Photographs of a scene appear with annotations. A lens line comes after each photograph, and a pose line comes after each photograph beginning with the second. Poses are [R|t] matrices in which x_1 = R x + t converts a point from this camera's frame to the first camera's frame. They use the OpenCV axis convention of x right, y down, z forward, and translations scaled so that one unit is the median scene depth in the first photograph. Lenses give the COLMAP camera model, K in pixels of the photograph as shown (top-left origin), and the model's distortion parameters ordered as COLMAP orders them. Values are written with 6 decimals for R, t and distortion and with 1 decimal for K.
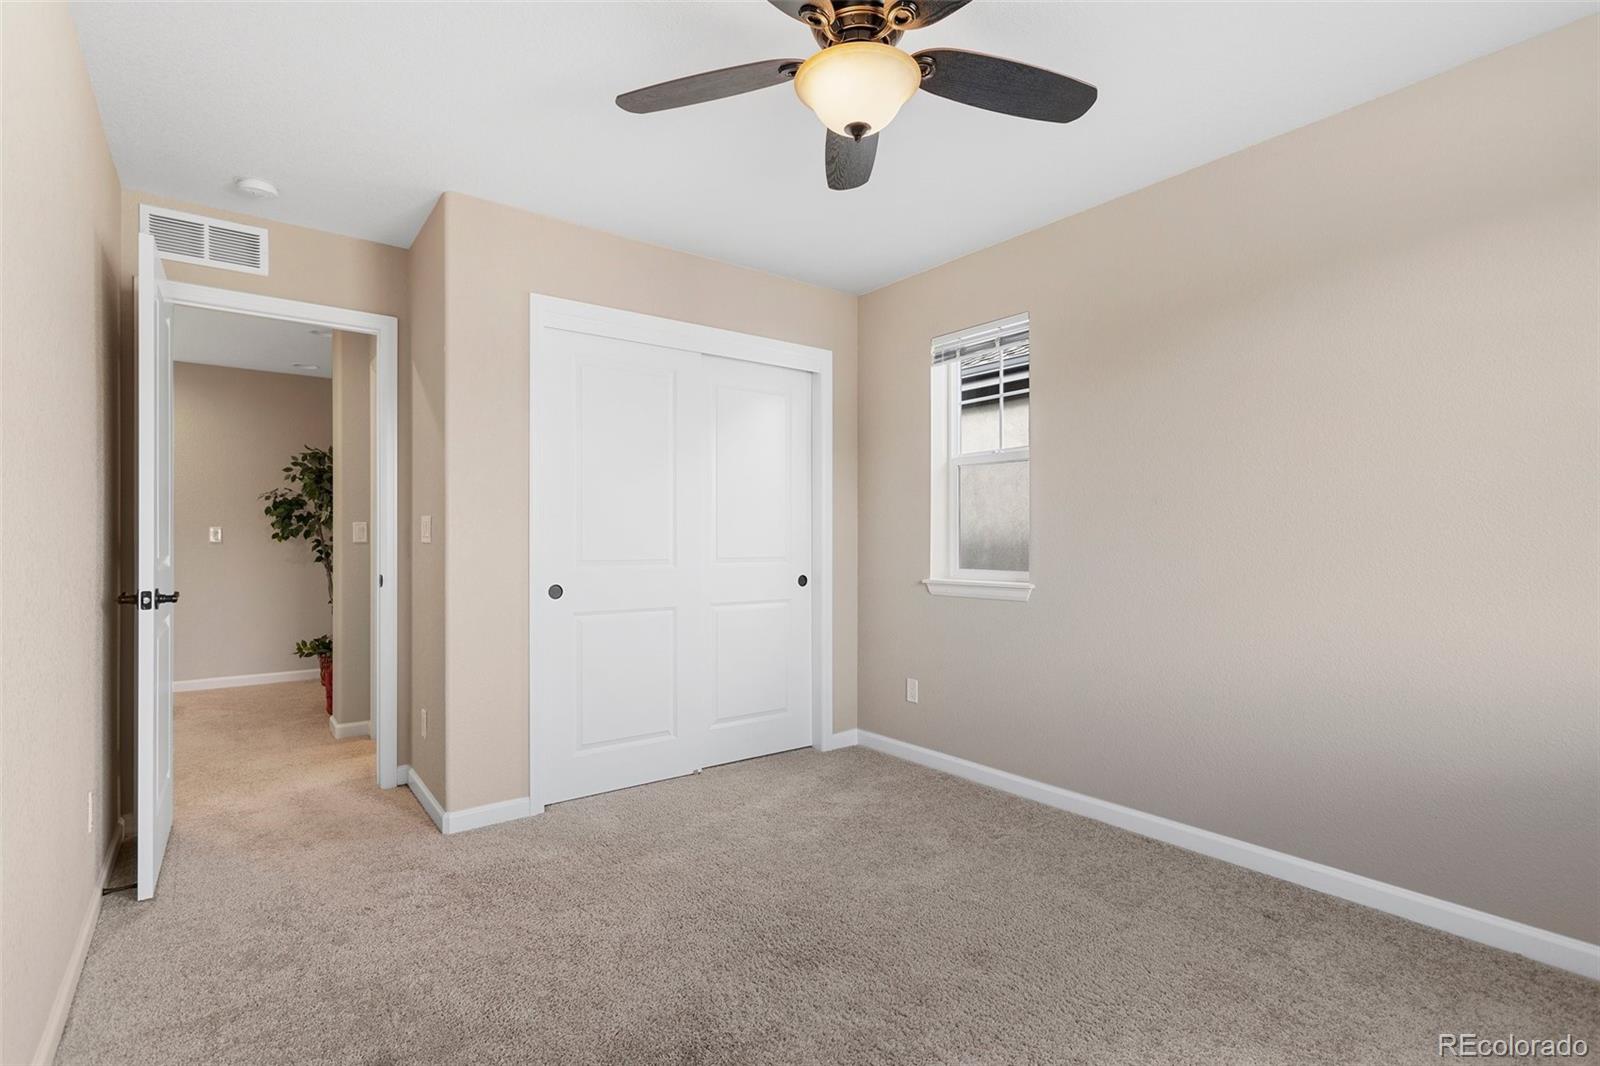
lens RADIAL K [[751.2, 0, 808.0], [0, 751.2, 525.3], [0, 0, 1]] dist [0.002715, 0.000946]
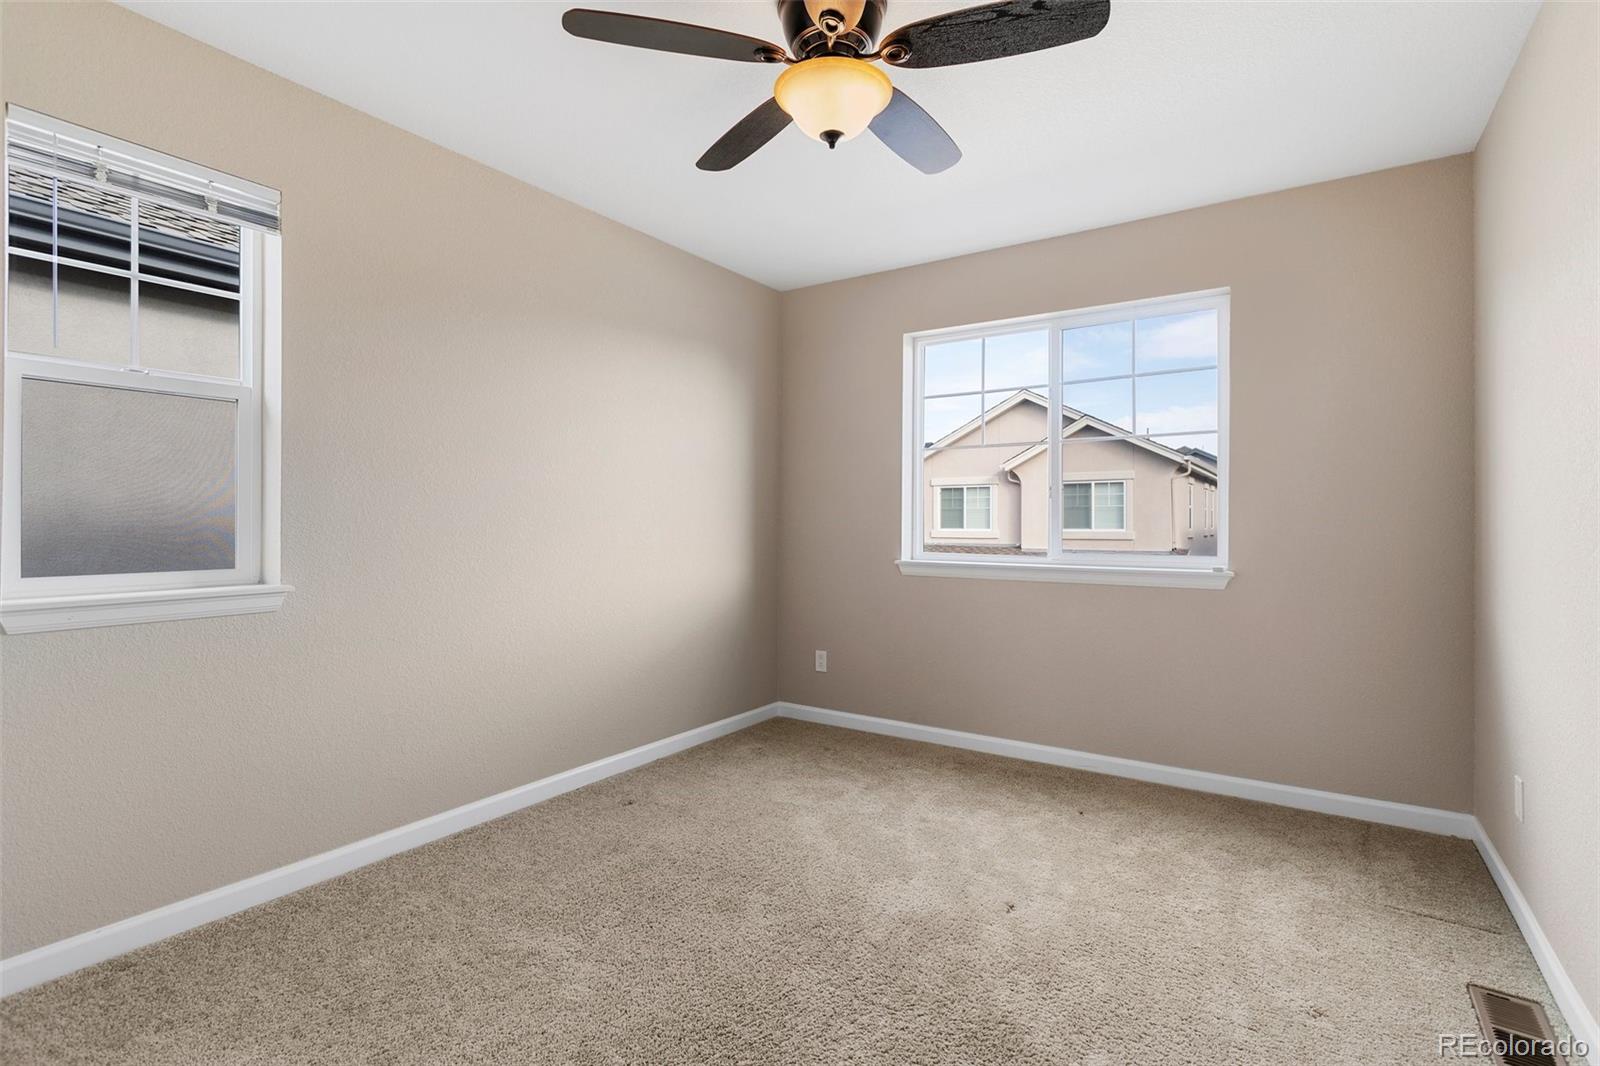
lens RADIAL K [[751.2, 0, 808.0], [0, 751.2, 525.3], [0, 0, 1]] dist [0.002715, 0.000946]
pose [[-0.335742, -0.004600, 0.941943, -0.947704], [-0.027192, 0.999619, -0.004811, 0.014796], [-0.941562, -0.027229, -0.335739, 1.403551]]
